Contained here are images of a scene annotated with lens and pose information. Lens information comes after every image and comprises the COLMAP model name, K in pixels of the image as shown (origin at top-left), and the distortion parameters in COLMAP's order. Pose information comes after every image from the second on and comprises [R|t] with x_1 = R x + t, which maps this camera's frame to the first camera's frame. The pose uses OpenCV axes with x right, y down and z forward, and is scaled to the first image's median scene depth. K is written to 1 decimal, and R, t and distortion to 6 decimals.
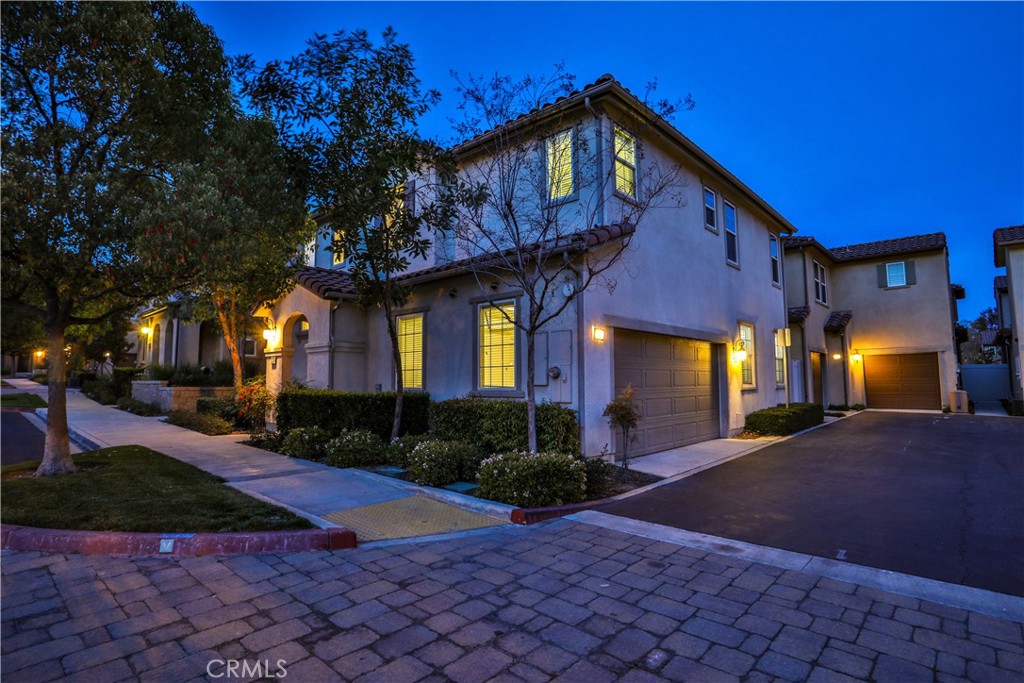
lens RADIAL K [[529.0, 0, 516.4], [0, 529.0, 332.3], [0, 0, 1]] dist [-0.079692, 0.039700]
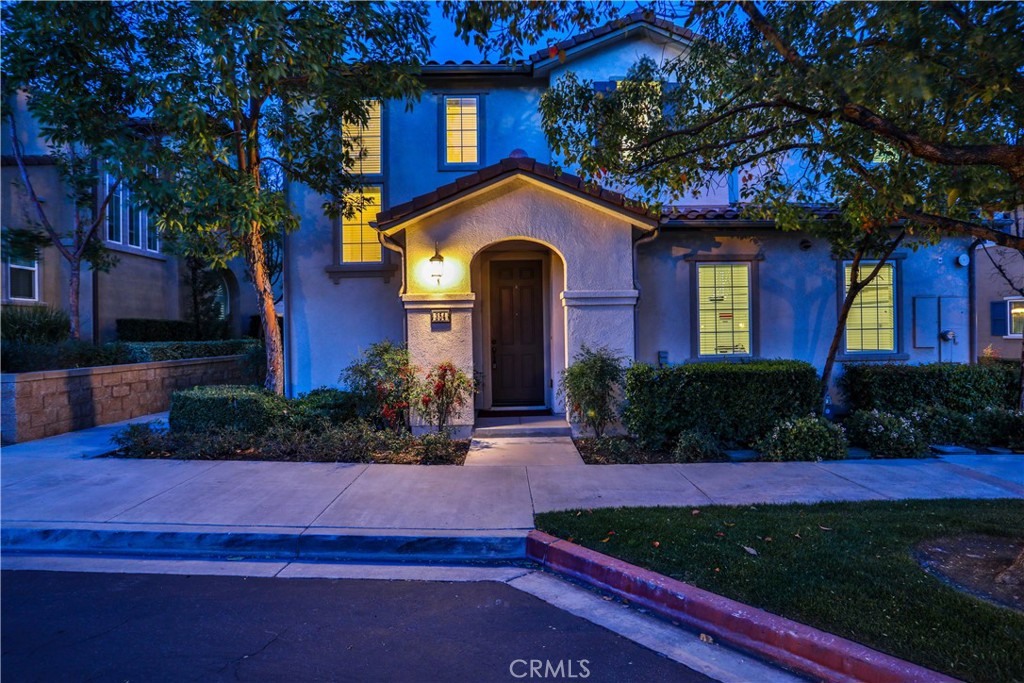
lens RADIAL K [[529.0, 0, 516.4], [0, 529.0, 332.3], [0, 0, 1]] dist [-0.079692, 0.039700]
pose [[0.719571, -0.006133, 0.694392, -1.061863], [-0.054491, 0.996379, 0.065267, 0.040539], [-0.692278, -0.084802, 0.716631, 0.708542]]
